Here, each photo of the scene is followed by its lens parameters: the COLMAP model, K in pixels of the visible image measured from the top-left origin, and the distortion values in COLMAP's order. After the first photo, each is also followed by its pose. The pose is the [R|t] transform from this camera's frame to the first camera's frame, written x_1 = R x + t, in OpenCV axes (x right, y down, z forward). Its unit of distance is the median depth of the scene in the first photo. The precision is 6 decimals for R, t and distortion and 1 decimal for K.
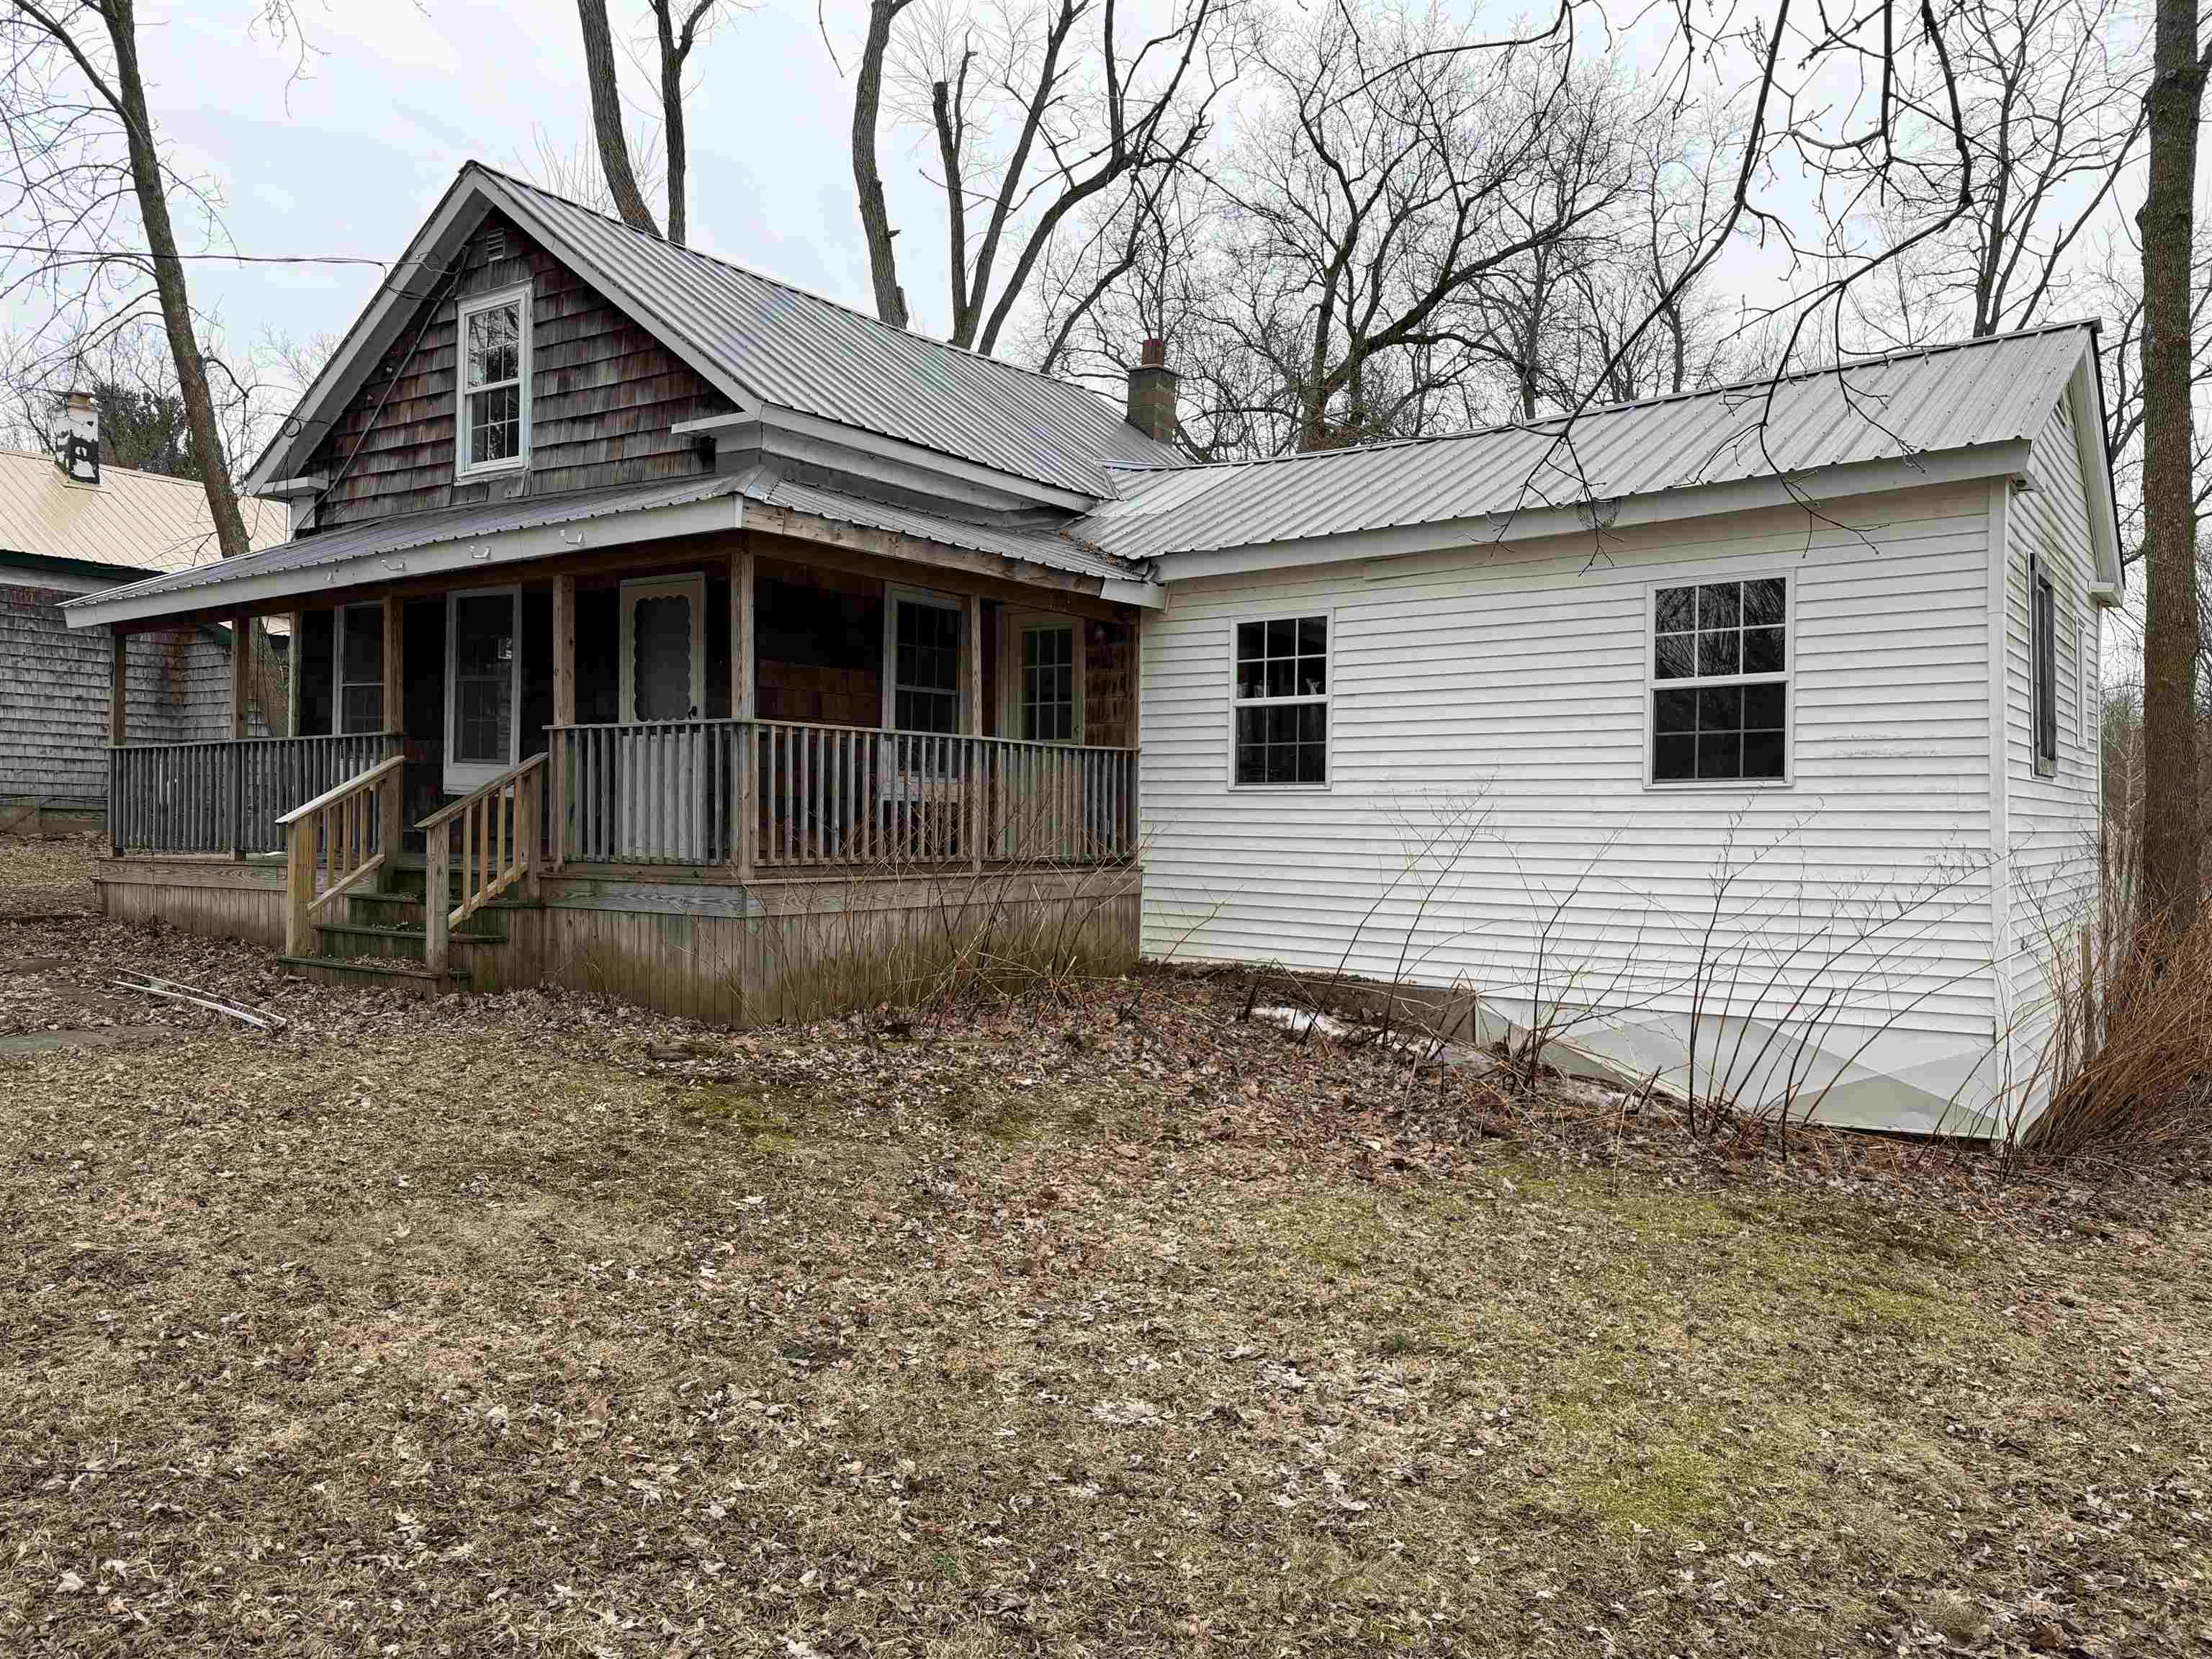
lens RADIAL K [[1628.0, 0, 1106.0], [0, 1628.0, 829.5], [0, 0, 1]] dist [0.103178, -0.143505]
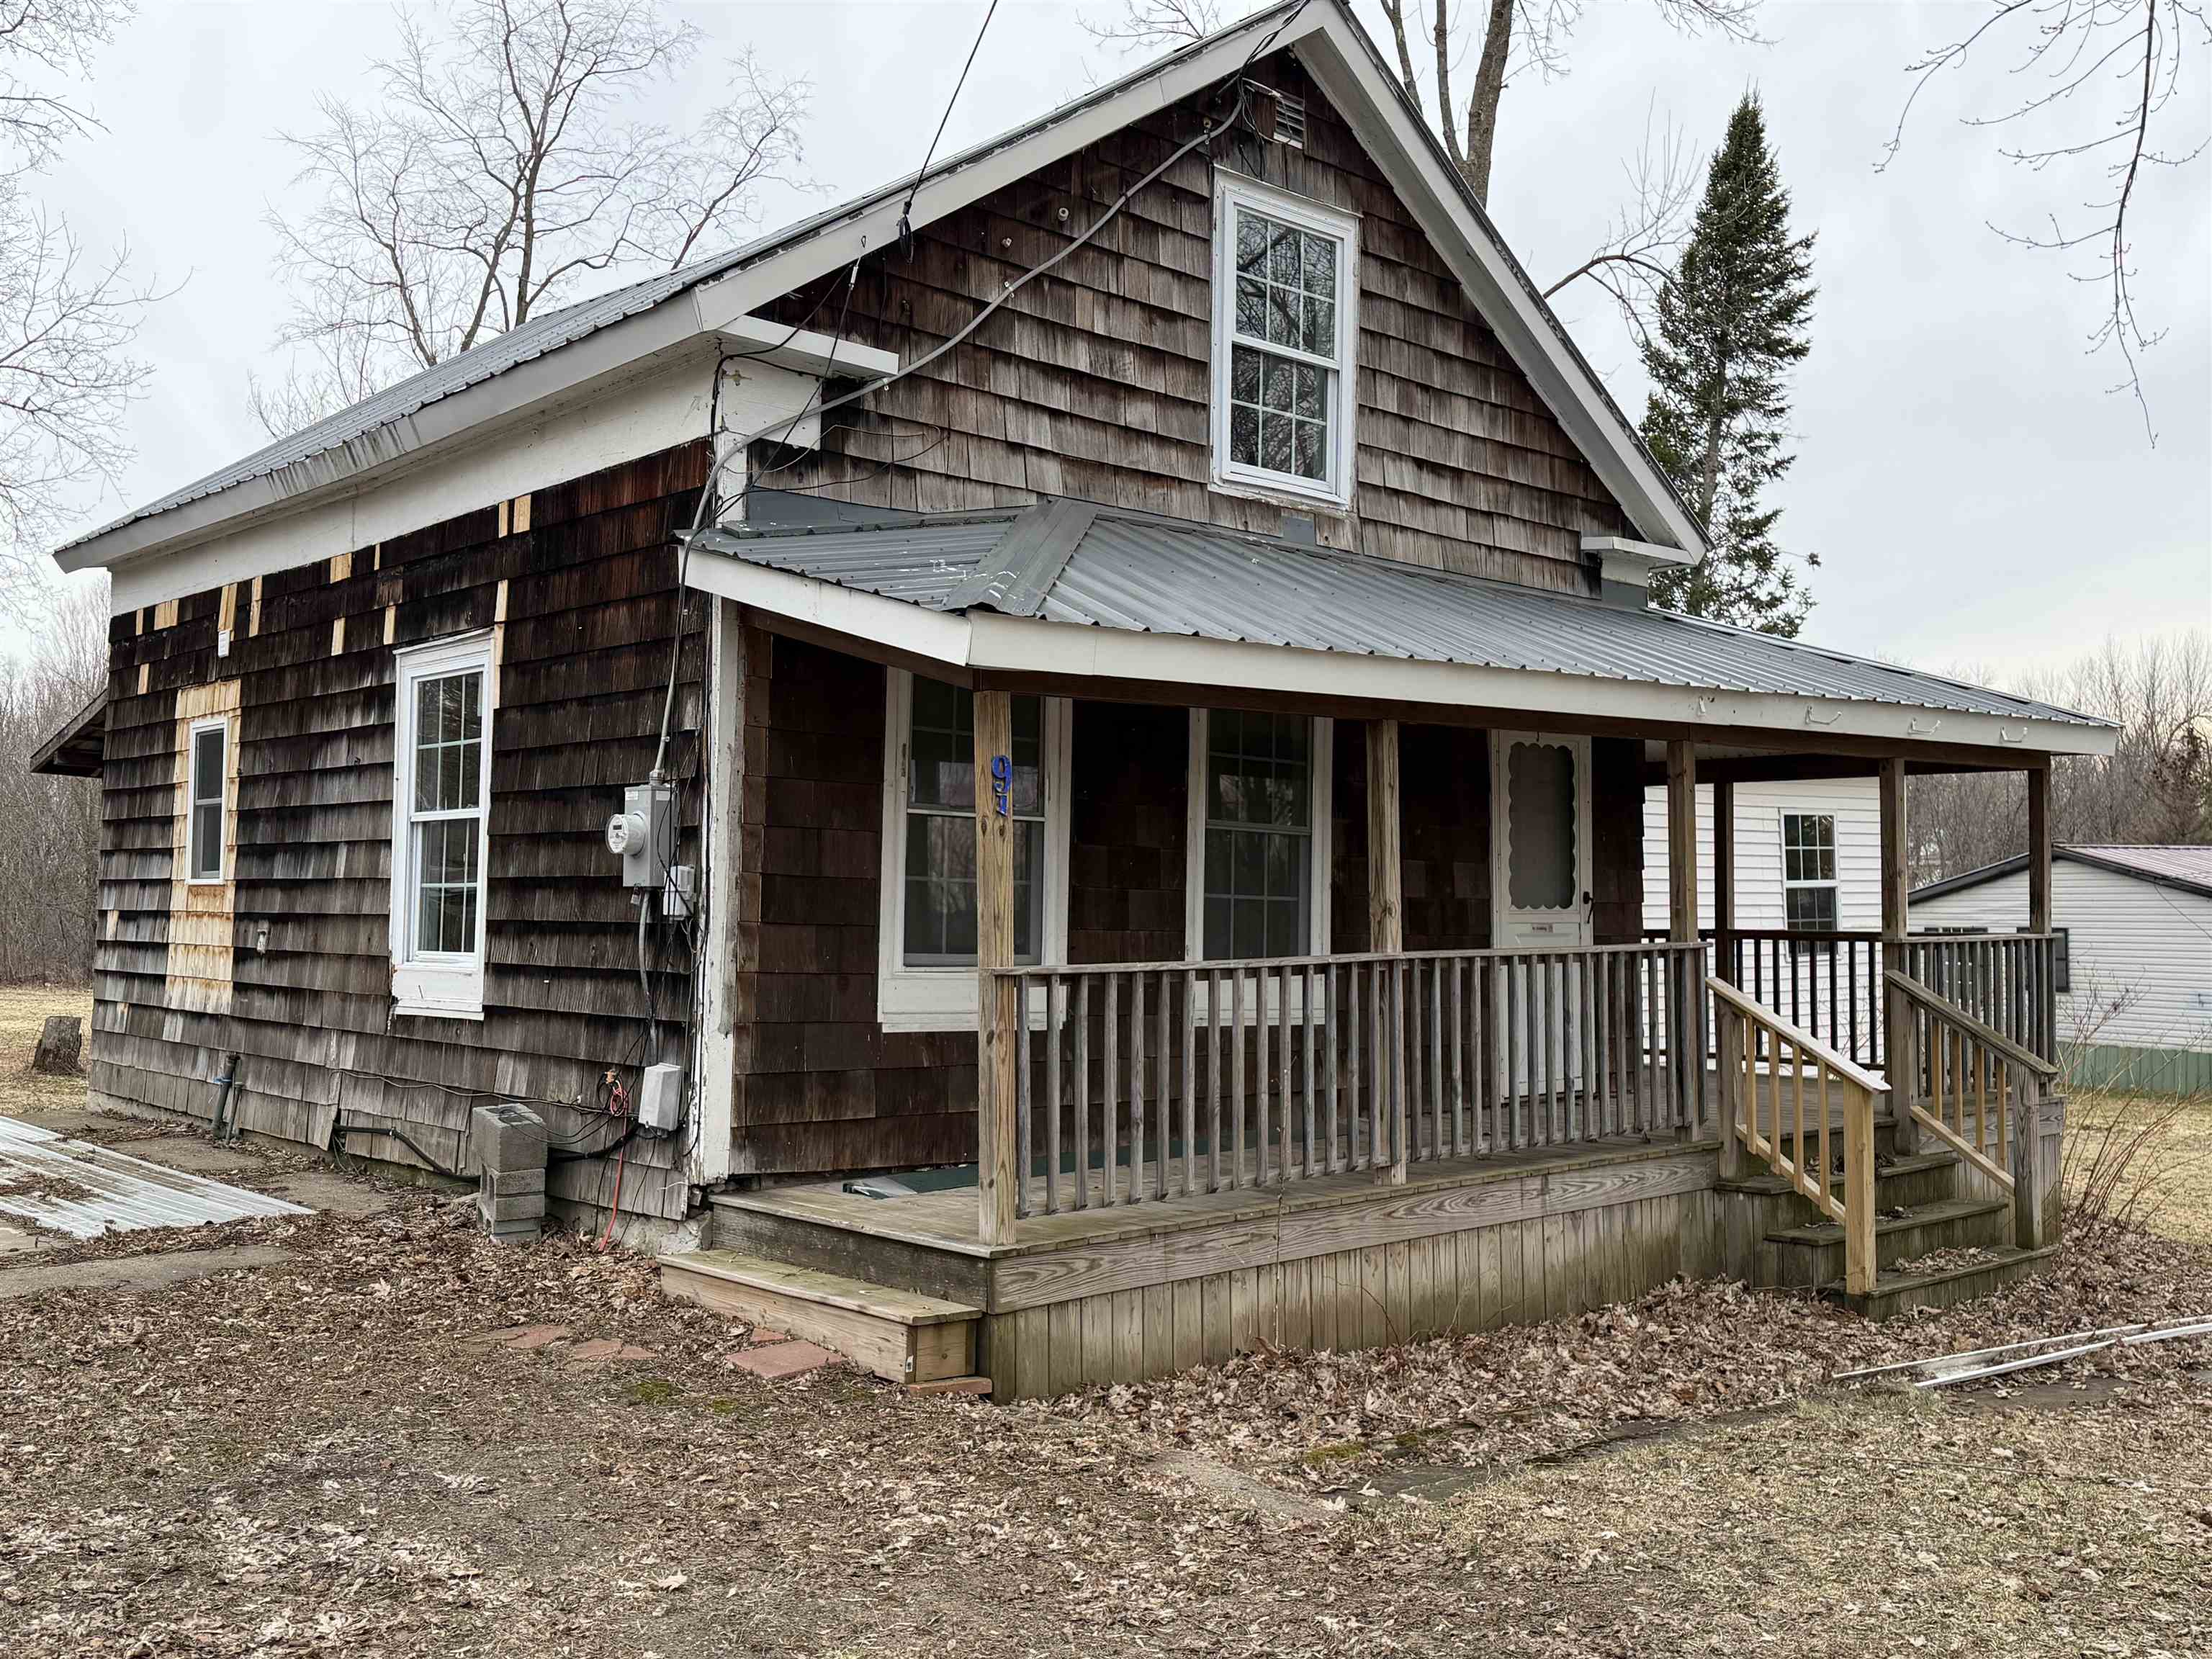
lens RADIAL K [[1996.1, 0, 1106.0], [0, 1996.1, 829.5], [0, 0, 1]] dist [0.141121, -0.000604]
pose [[0.223832, 0.020401, 0.974414, -1.196628], [0.004514, 0.999748, -0.021969, -0.083106], [-0.974617, 0.009316, 0.223683, 0.976778]]
